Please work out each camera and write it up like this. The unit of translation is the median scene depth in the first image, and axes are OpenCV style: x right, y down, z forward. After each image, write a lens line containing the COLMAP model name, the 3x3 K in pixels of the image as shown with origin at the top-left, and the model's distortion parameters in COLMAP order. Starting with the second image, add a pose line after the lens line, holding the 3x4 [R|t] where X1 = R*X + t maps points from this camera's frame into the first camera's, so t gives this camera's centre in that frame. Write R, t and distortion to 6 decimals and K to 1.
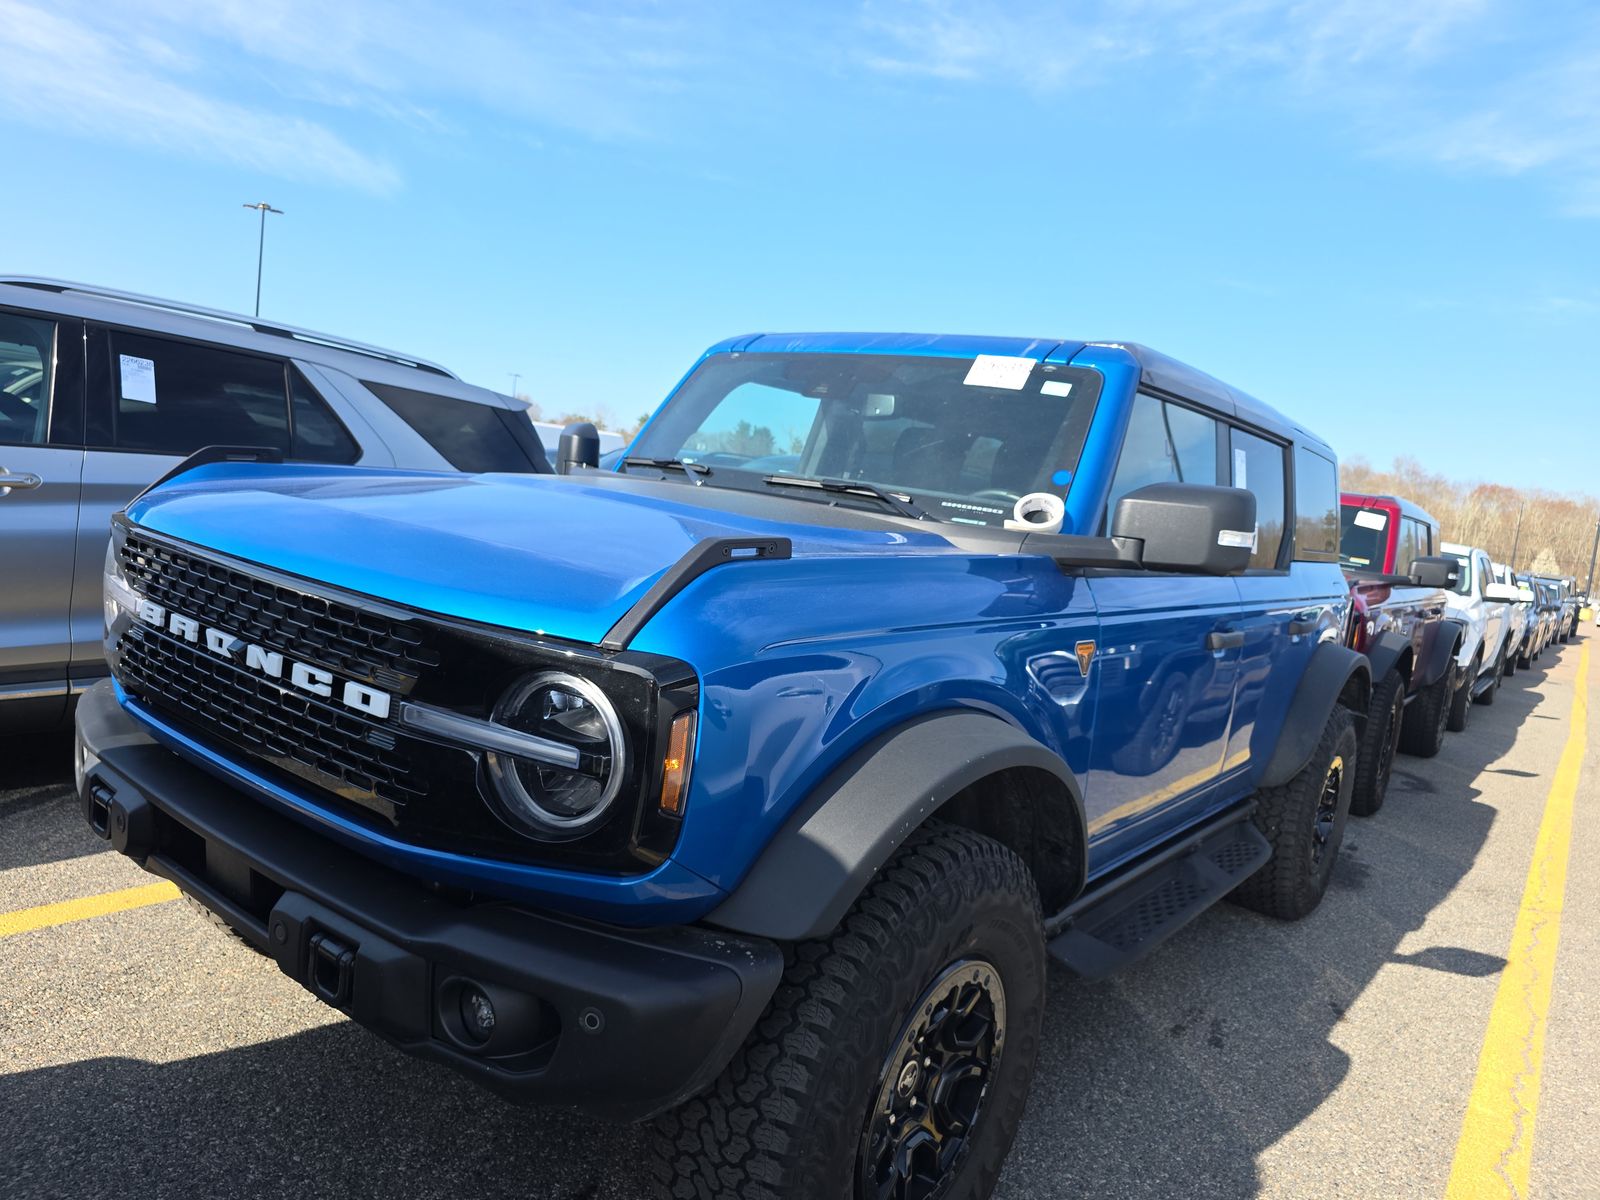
lens RADIAL K [[1063.8, 0, 1081.3], [0, 1063.8, 704.1], [0, 0, 1]] dist [0.046348, -0.031414]
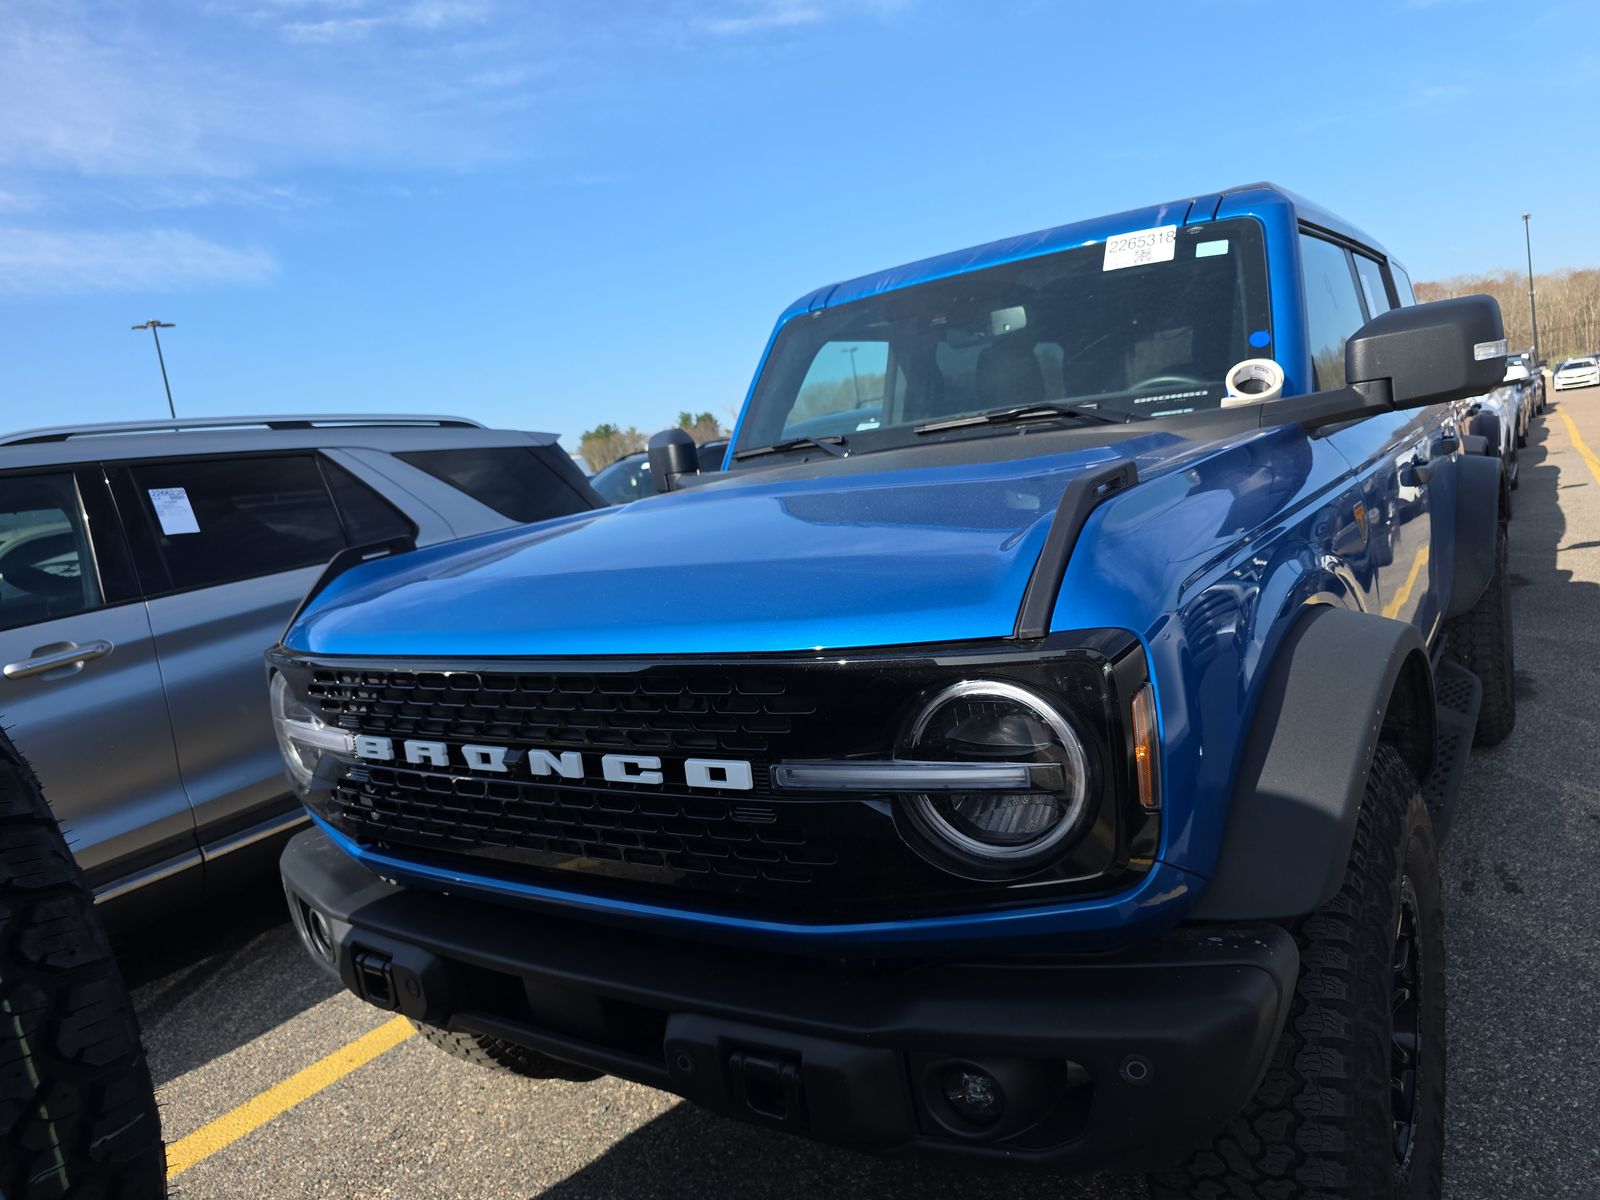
lens RADIAL K [[1048.2, 0, 1094.6], [0, 1048.2, 623.5], [0, 0, 1]] dist [0.018406, -0.013405]
pose [[0.964023, -0.264184, 0.029435, -0.223487], [0.263336, 0.964245, 0.029763, -0.039386], [-0.036245, -0.020941, 0.999123, 0.100804]]
